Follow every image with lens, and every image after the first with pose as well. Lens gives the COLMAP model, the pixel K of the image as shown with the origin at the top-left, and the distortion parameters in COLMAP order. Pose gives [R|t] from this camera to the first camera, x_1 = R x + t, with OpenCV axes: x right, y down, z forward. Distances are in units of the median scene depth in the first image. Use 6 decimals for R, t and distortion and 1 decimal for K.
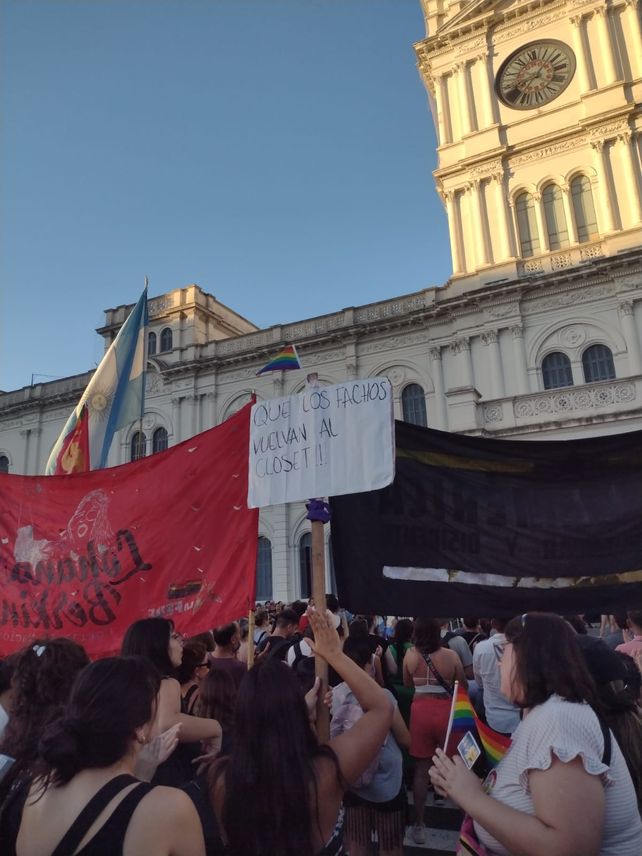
lens RADIAL K [[627.2, 0, 330.7], [0, 627.2, 438.2], [0, 0, 1]] dist [0.043809, -0.055883]
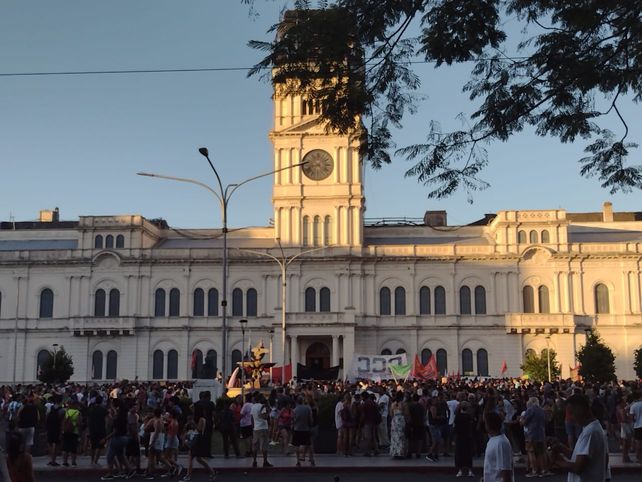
lens RADIAL K [[810.2, 0, 325.8], [0, 810.2, 238.3], [0, 0, 1]] dist [0.156851, 0.000000]
pose [[0.919189, 0.101716, 0.380453, -0.787022], [-0.130835, 0.990071, 0.051402, -0.464698], [-0.371447, -0.097025, 0.923371, -1.867105]]
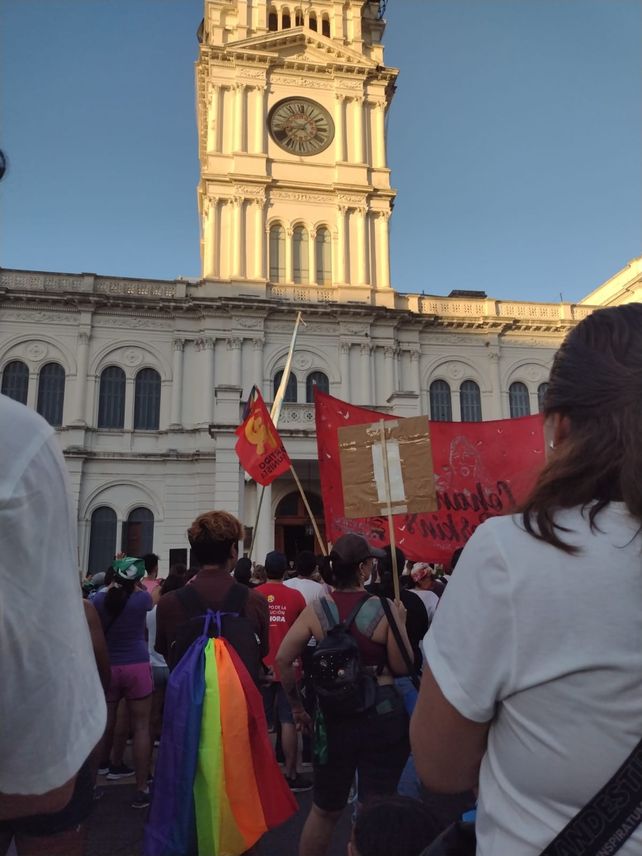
lens RADIAL K [[627.2, 0, 329.9], [0, 627.2, 435.0], [0, 0, 1]] dist [0.043809, -0.055883]
pose [[0.813855, 0.160714, 0.558400, -0.183833], [-0.161527, 0.985687, -0.048271, 0.021221], [-0.558165, -0.050911, 0.828166, -0.002105]]
